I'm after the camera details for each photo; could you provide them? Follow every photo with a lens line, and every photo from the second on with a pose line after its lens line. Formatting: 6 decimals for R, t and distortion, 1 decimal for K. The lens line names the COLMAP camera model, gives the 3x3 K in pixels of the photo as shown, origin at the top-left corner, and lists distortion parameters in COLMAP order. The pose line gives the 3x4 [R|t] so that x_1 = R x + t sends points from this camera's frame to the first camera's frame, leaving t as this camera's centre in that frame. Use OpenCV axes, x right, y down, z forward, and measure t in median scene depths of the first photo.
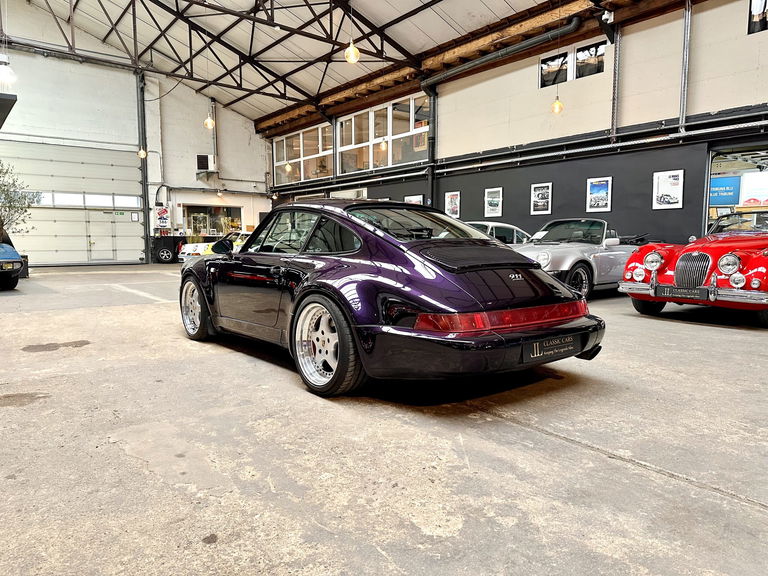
lens RADIAL K [[546.9, 0, 384.9], [0, 546.9, 289.3], [0, 0, 1]] dist [-0.021766, -0.010965]
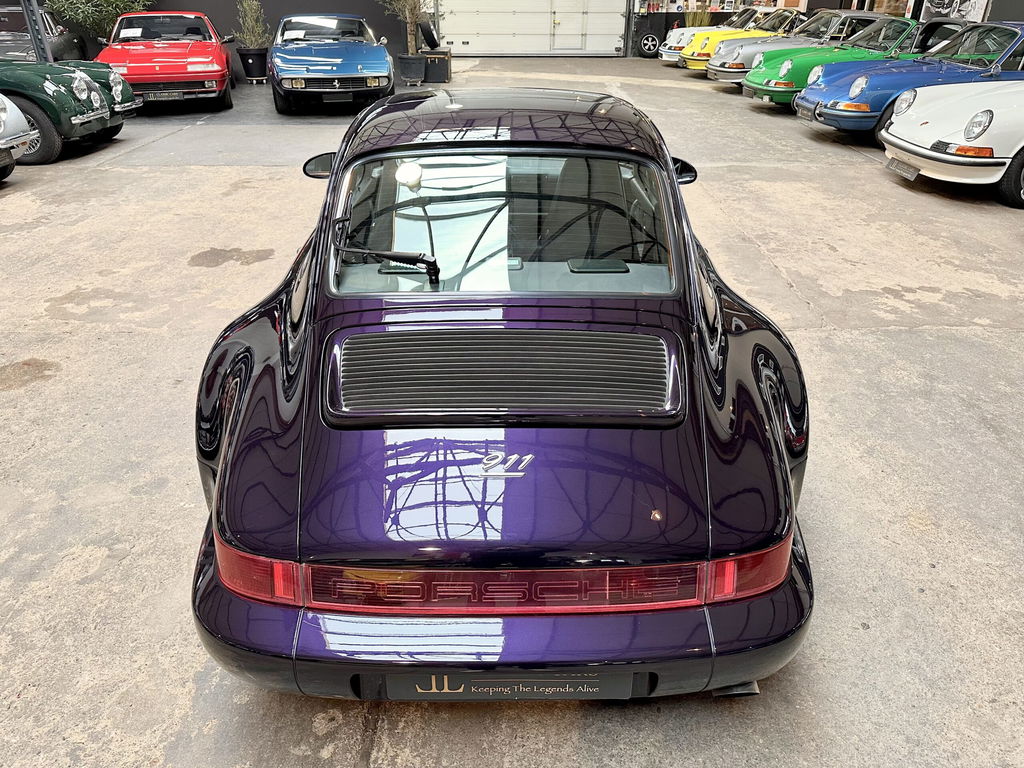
lens RADIAL K [[729.2, 0, 515.1], [0, 729.2, 390.8], [0, 0, 1]] dist [-0.021766, -0.010965]
pose [[0.784546, 0.294748, -0.545537, 0.135594], [-0.047025, 0.905548, 0.421631, -0.072538], [0.618285, -0.305135, 0.724304, 0.184237]]
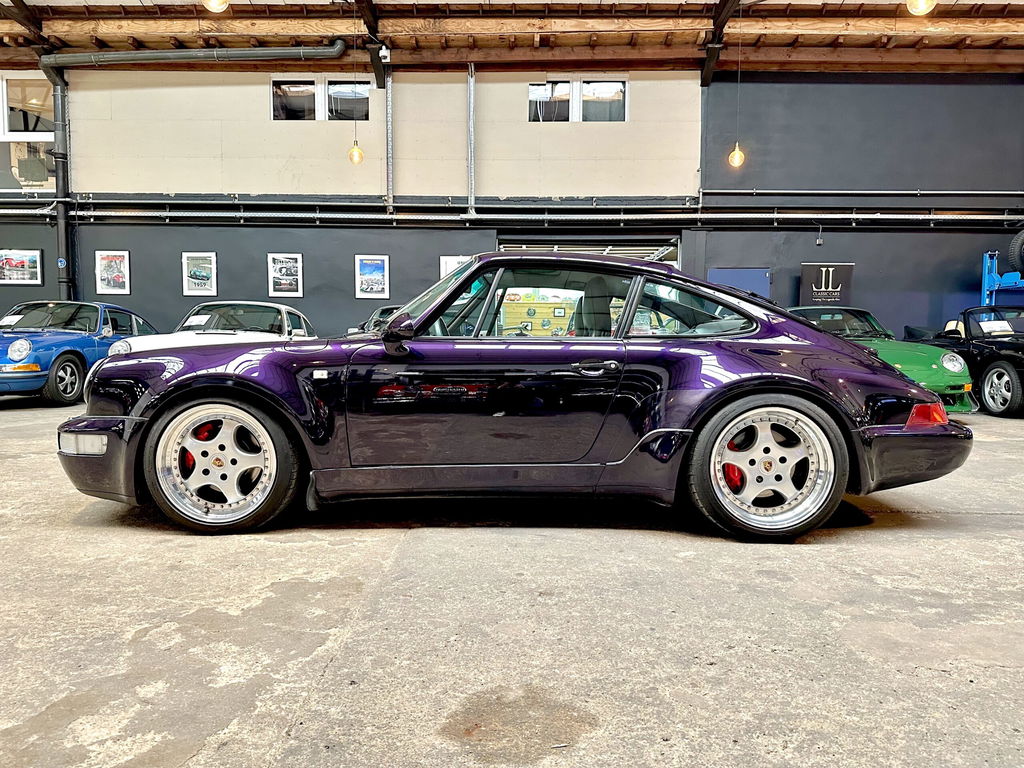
lens RADIAL K [[729.2, 0, 514.2], [0, 729.2, 384.3], [0, 0, 1]] dist [-0.021766, -0.010965]
pose [[0.626388, -0.024779, 0.779118, -0.290194], [0.047426, 0.998854, -0.006362, -0.003623], [-0.778067, 0.040936, 0.626846, 0.192064]]
